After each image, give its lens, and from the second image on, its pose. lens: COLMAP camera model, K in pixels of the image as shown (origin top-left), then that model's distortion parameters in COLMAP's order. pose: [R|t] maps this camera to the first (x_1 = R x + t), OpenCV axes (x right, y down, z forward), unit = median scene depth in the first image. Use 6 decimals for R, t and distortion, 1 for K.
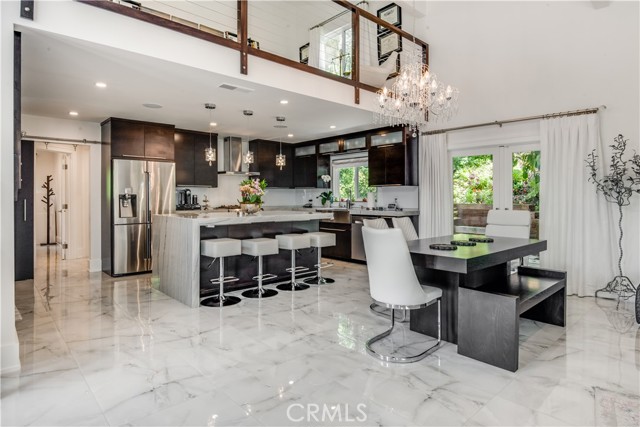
lens RADIAL K [[367.8, 0, 314.1], [0, 367.8, 196.6], [0, 0, 1]] dist [-0.012357, -0.004142]
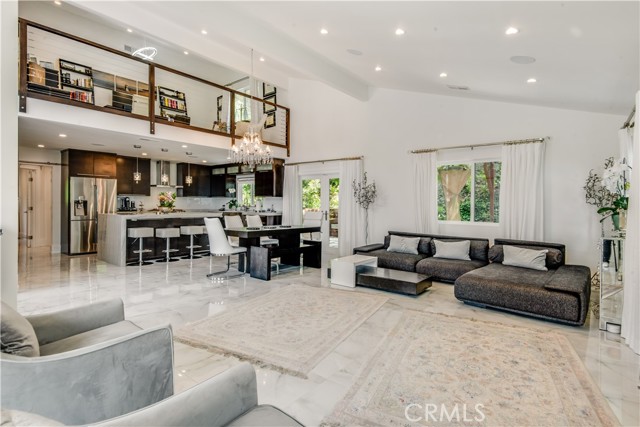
lens RADIAL K [[327.1, 0, 328.1], [0, 327.1, 205.3], [0, 0, 1]] dist [-0.002081, -0.004834]
pose [[0.985743, 0.009264, 0.168004, 0.245673], [-0.010151, 0.999939, 0.004423, -0.001748], [-0.167953, -0.006065, 0.985776, -0.451628]]
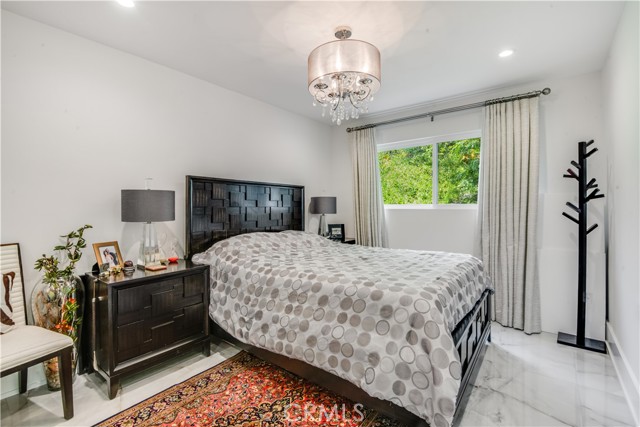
lens RADIAL K [[293.7, 0, 321.0], [0, 293.7, 210.9], [0, 0, 1]] dist [-0.004457, -0.000501]
pose [[0.198071, 0.010049, -0.980136, -0.767577], [0.005984, 0.999916, 0.011461, 0.003830], [0.980169, -0.008136, 0.197994, 1.065795]]
